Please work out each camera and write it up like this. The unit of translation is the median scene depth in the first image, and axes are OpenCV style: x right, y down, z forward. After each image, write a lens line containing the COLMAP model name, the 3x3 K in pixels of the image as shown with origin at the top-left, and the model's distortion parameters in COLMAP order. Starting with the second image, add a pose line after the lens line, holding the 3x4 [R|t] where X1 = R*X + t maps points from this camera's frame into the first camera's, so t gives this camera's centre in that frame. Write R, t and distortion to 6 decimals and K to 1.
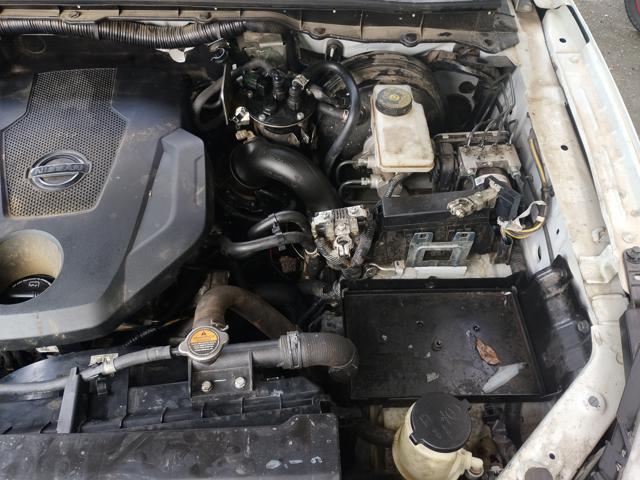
lens RADIAL K [[524.3, 0, 319.7], [0, 524.3, 243.1], [0, 0, 1]] dist [0.039361, -0.044690]
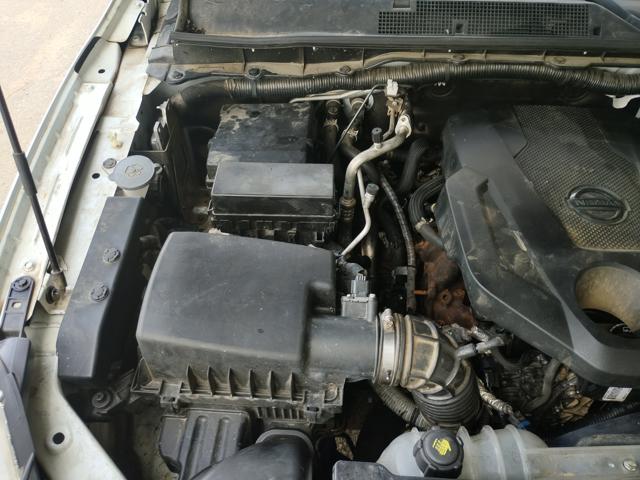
lens RADIAL K [[524.3, 0, 317.4], [0, 524.3, 241.2], [0, 0, 1]] dist [0.039361, -0.044690]
pose [[0.995682, 0.048313, -0.079262, -0.859396], [-0.054599, 0.995365, -0.079162, 0.018997], [0.075070, 0.083148, 0.993706, -0.012295]]
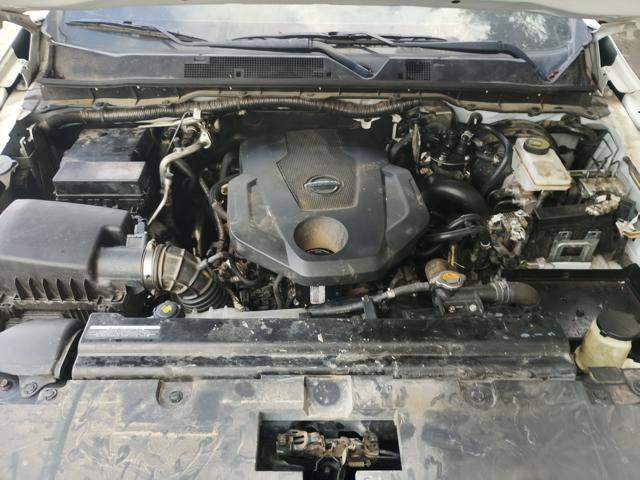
lens RADIAL K [[524.3, 0, 320.8], [0, 524.3, 240.7], [0, 0, 1]] dist [0.039361, -0.044690]
pose [[0.999770, 0.008106, -0.019872, -0.415570], [-0.011978, 0.979060, -0.203219, 0.287556], [0.017809, 0.203410, 0.978932, -0.392785]]
